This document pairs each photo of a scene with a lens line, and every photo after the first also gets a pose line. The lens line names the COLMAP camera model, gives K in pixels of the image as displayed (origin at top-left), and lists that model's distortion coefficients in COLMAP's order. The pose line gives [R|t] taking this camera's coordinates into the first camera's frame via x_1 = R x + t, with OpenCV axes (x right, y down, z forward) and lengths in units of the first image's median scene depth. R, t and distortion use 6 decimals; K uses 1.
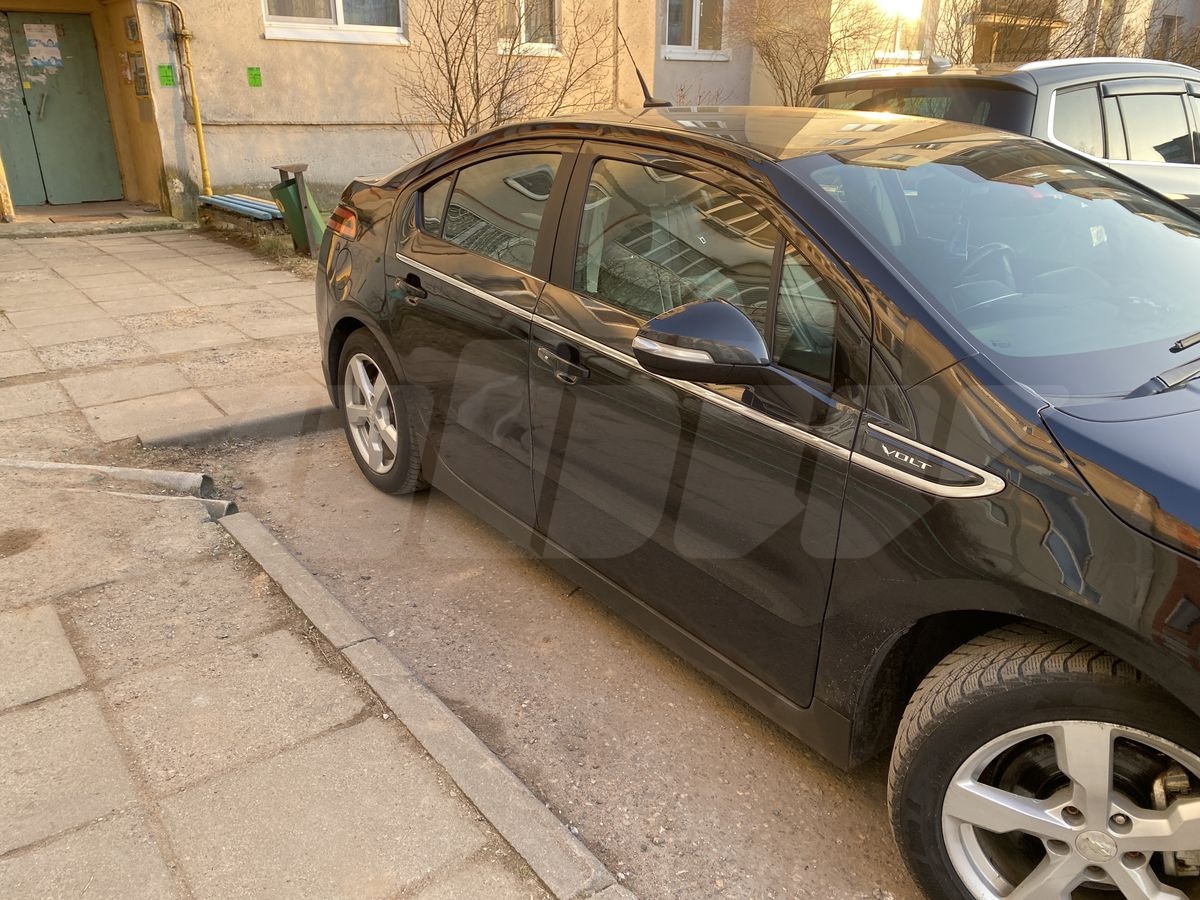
lens RADIAL K [[919.2, 0, 599.7], [0, 919.2, 454.7], [0, 0, 1]] dist [0.015085, -0.004741]
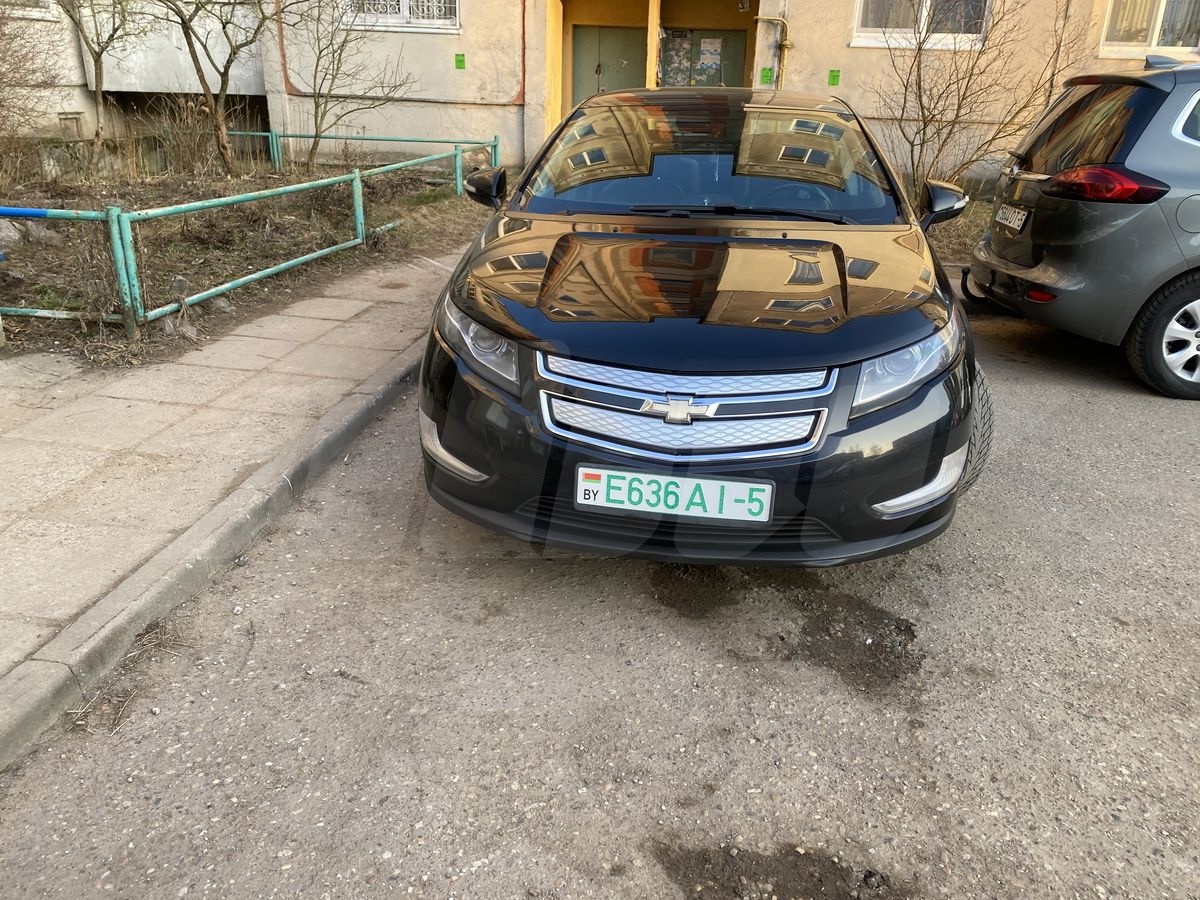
lens RADIAL K [[919.2, 0, 603.7], [0, 919.2, 443.5], [0, 0, 1]] dist [0.015085, -0.004741]
pose [[0.705354, 0.273434, -0.653996, 0.356803], [-0.284048, 0.954324, 0.092645, 0.032398], [0.649456, 0.120418, 0.750804, -0.070919]]
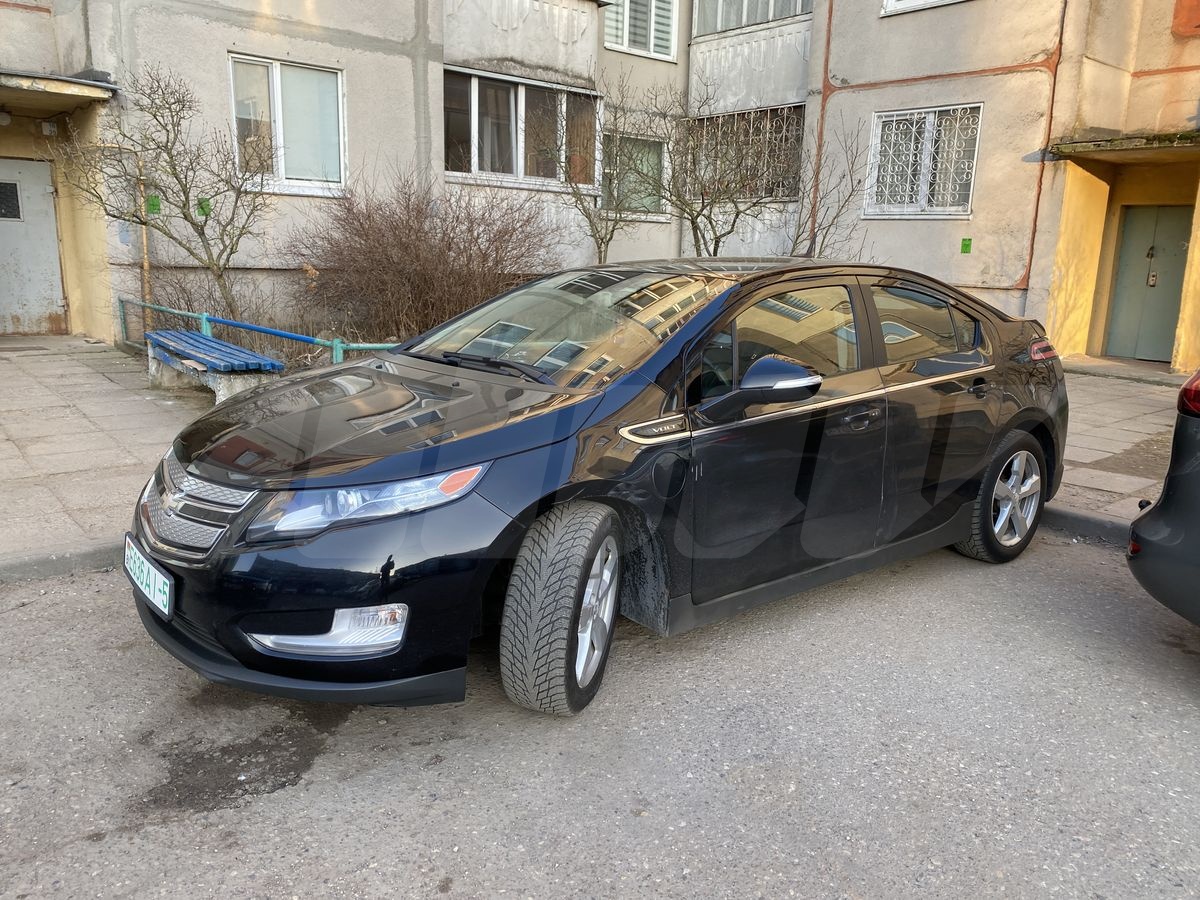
lens RADIAL K [[919.2, 0, 602.2], [0, 919.2, 444.6], [0, 0, 1]] dist [0.015085, -0.004741]
pose [[0.034060, 0.200126, -0.979178, 0.496025], [-0.392153, 0.903850, 0.171090, -0.083182], [0.919269, 0.378160, 0.109265, 0.227370]]
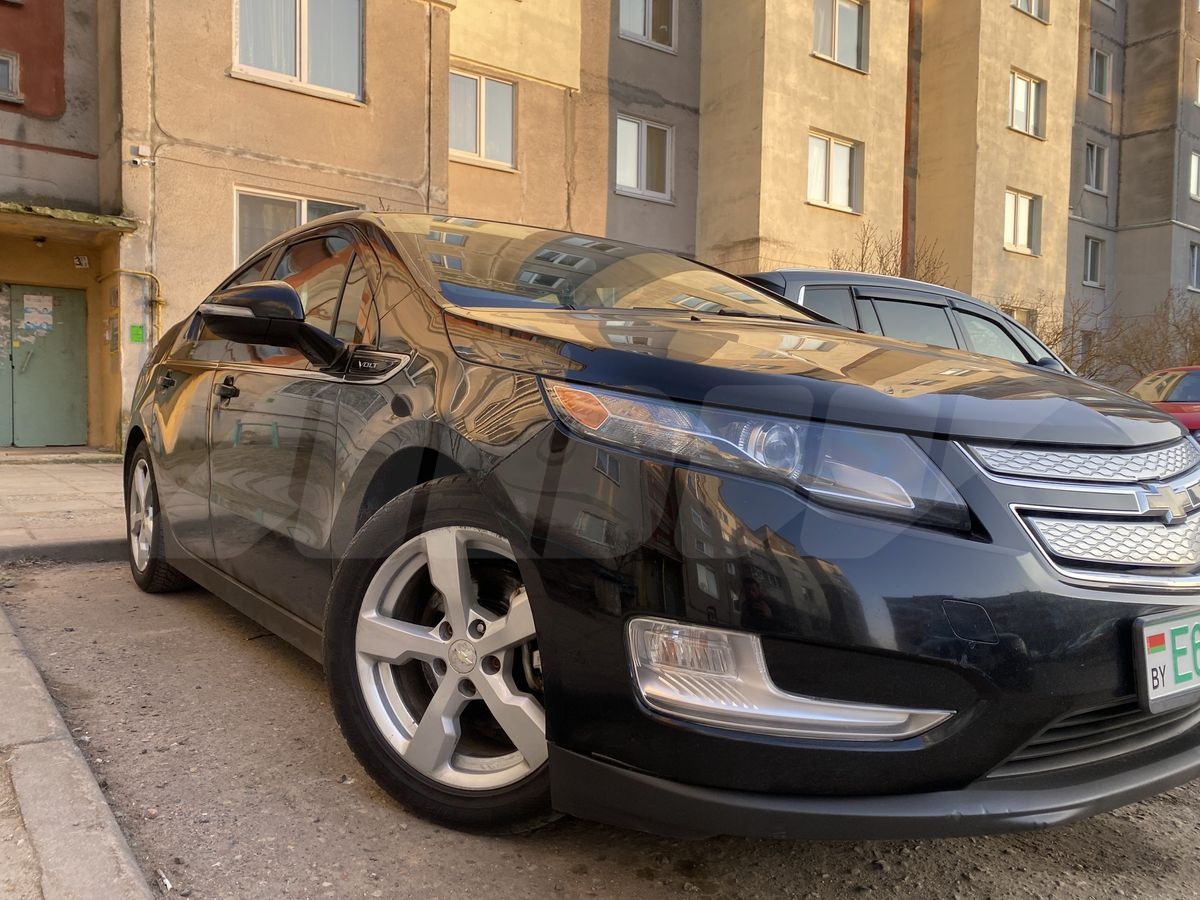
lens RADIAL K [[919.2, 0, 606.8], [0, 919.2, 448.6], [0, 0, 1]] dist [0.015085, -0.004741]
pose [[0.999916, 0.011687, -0.005538, 0.110068], [-0.012860, 0.943821, -0.330206, 0.084897], [0.001368, 0.330249, 0.943893, -0.018433]]
